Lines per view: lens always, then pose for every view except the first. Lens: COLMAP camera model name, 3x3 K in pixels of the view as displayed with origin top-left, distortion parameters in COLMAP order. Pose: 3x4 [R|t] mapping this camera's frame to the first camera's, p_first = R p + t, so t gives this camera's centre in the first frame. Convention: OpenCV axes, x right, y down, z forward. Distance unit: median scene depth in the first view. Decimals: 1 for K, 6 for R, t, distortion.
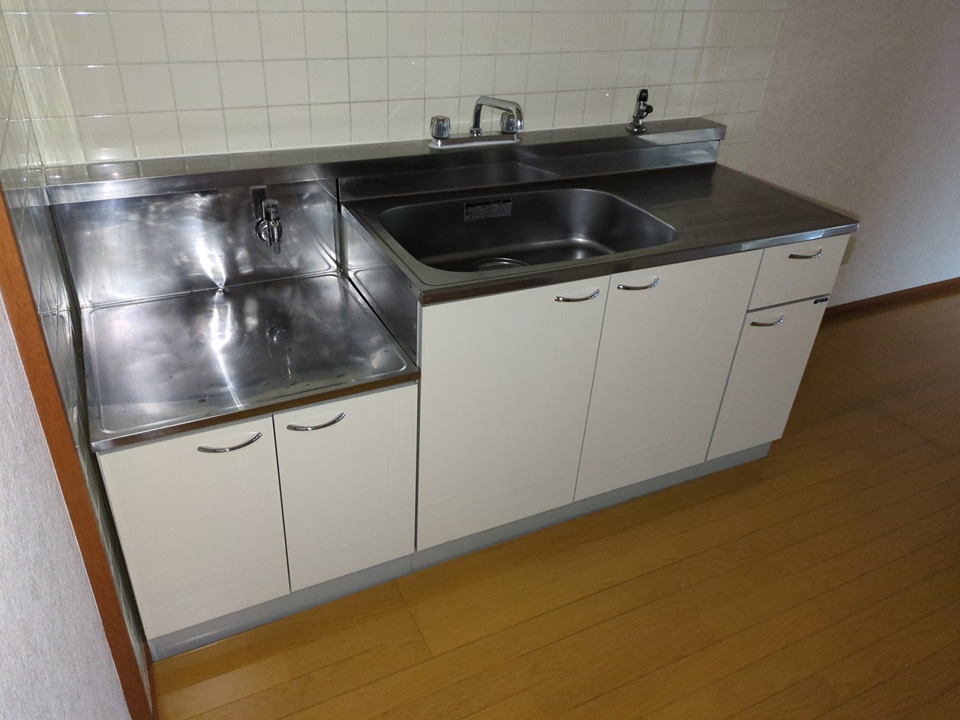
lens RADIAL K [[714.7, 0, 478.8], [0, 714.7, 356.1], [0, 0, 1]] dist [0.056442, -0.047252]
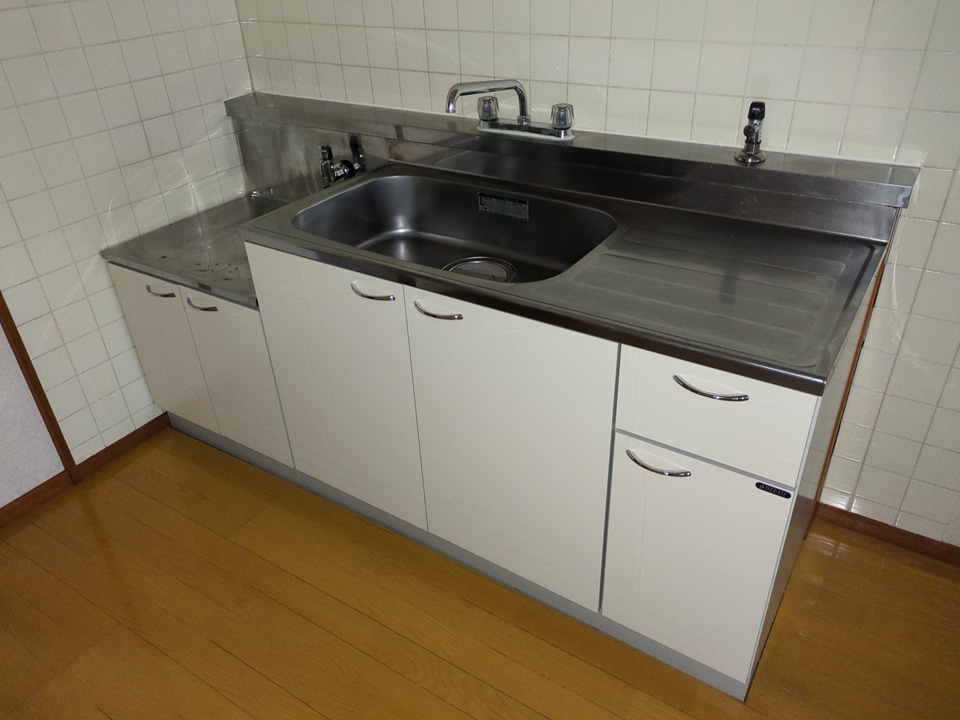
lens RADIAL K [[714.7, 0, 478.5], [0, 714.7, 364.9], [0, 0, 1]] dist [0.056442, -0.047252]
pose [[0.507354, 0.397982, -0.764331, 0.772105], [-0.390435, 0.896866, 0.207826, -0.199025], [0.768214, 0.192980, 0.610414, 0.456438]]
